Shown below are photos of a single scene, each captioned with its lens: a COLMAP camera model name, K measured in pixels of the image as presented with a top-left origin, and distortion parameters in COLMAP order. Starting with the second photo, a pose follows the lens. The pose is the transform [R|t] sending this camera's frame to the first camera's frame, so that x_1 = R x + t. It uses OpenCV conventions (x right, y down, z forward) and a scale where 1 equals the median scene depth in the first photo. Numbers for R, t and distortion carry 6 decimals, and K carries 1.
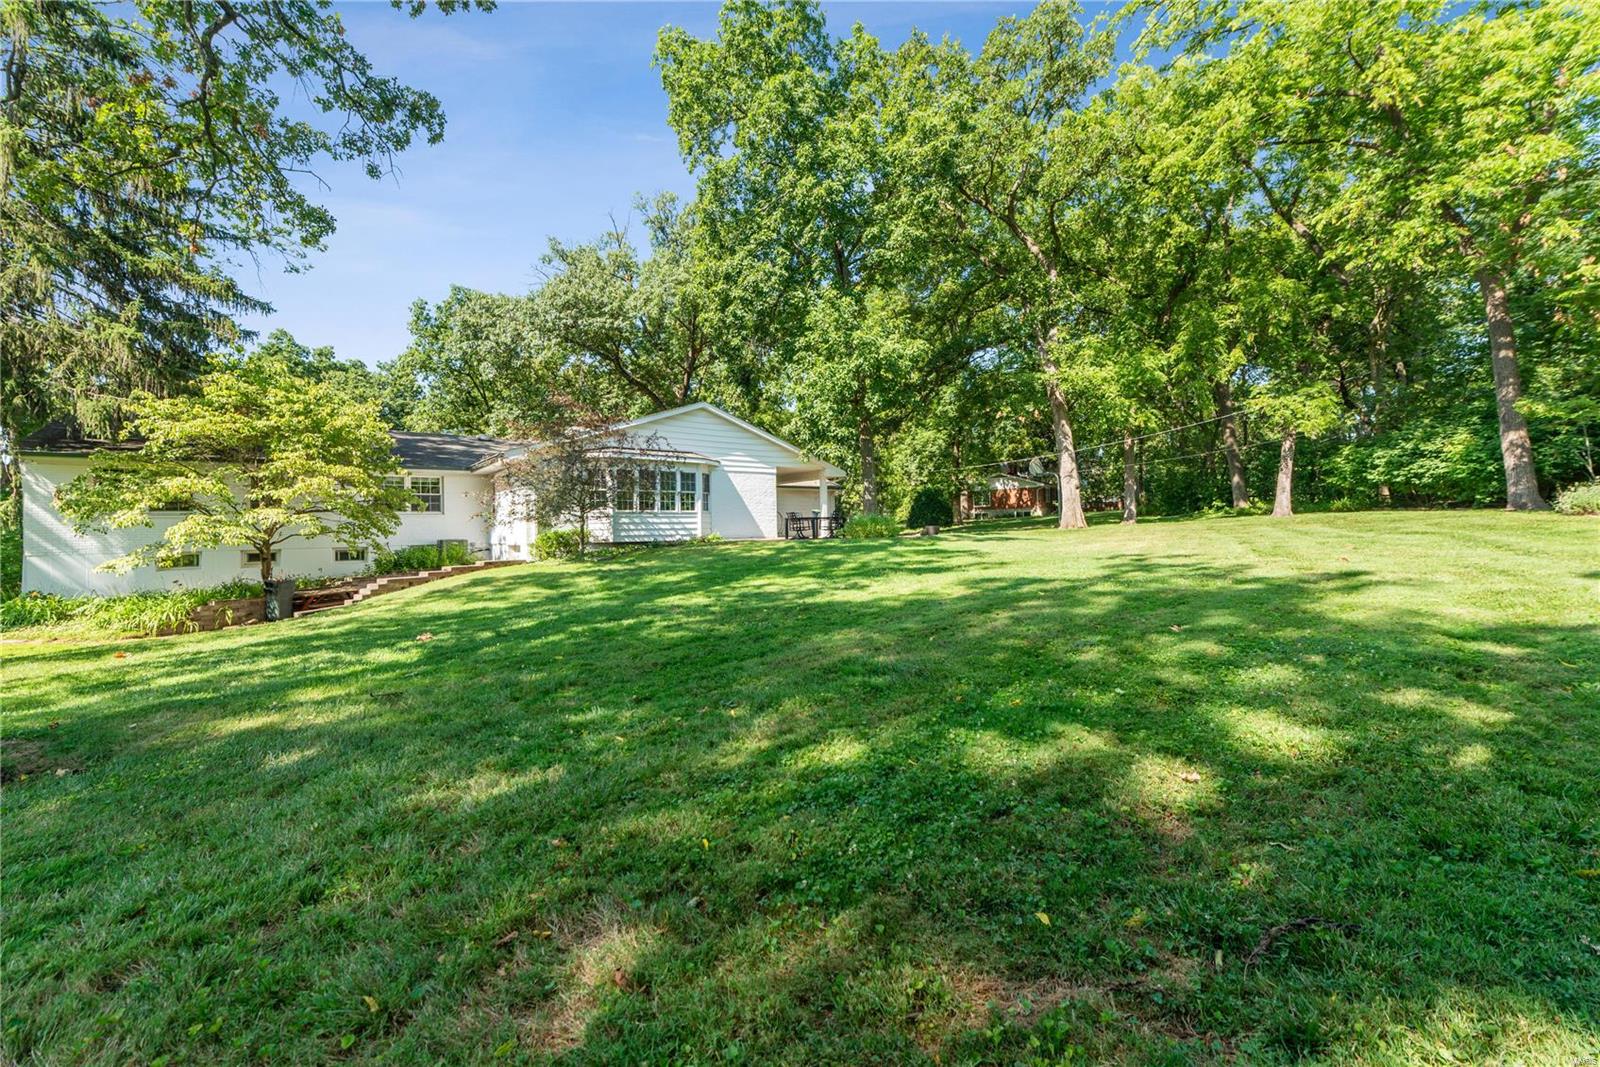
lens RADIAL K [[649.2, 0, 800.0], [0, 649.2, 533.5], [0, 0, 1]] dist [-0.000162, -0.000004]
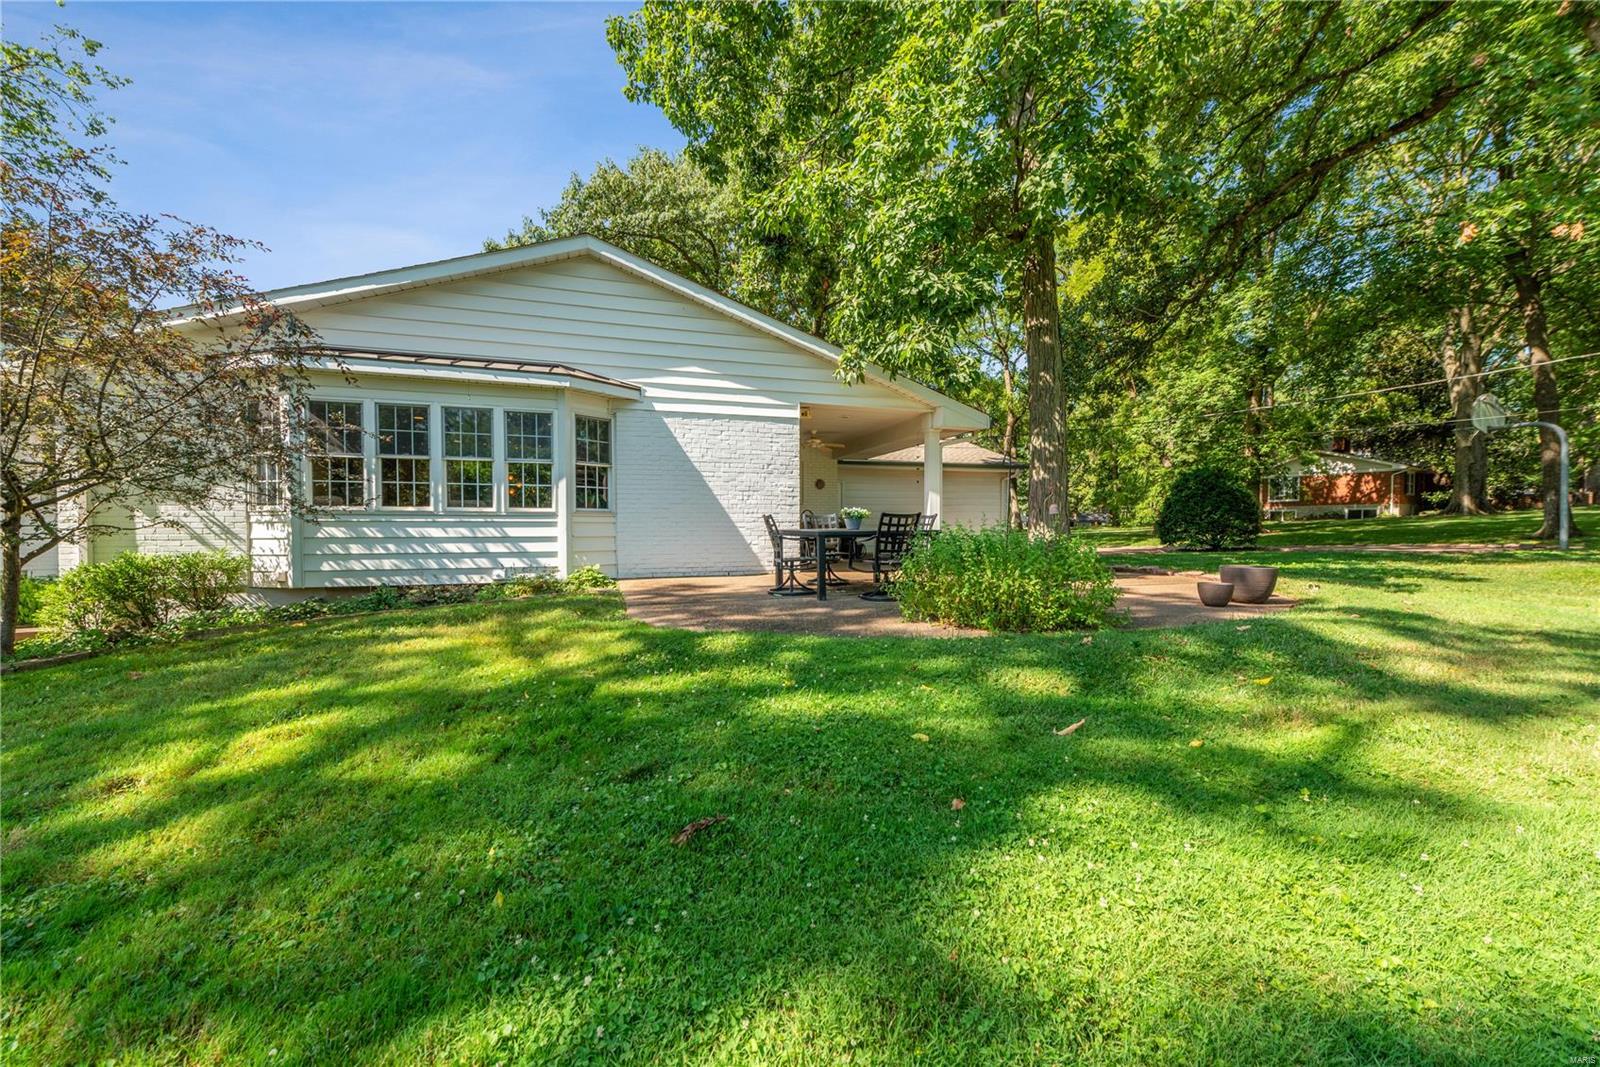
lens RADIAL K [[635.7, 0, 800.0], [0, 635.7, 533.5], [0, 0, 1]] dist [0.019836, 0.000007]
pose [[0.940928, 0.025352, -0.337657, 0.073730], [-0.020716, 0.999635, 0.017329, -0.019053], [0.337973, -0.009310, 0.941110, 0.438814]]
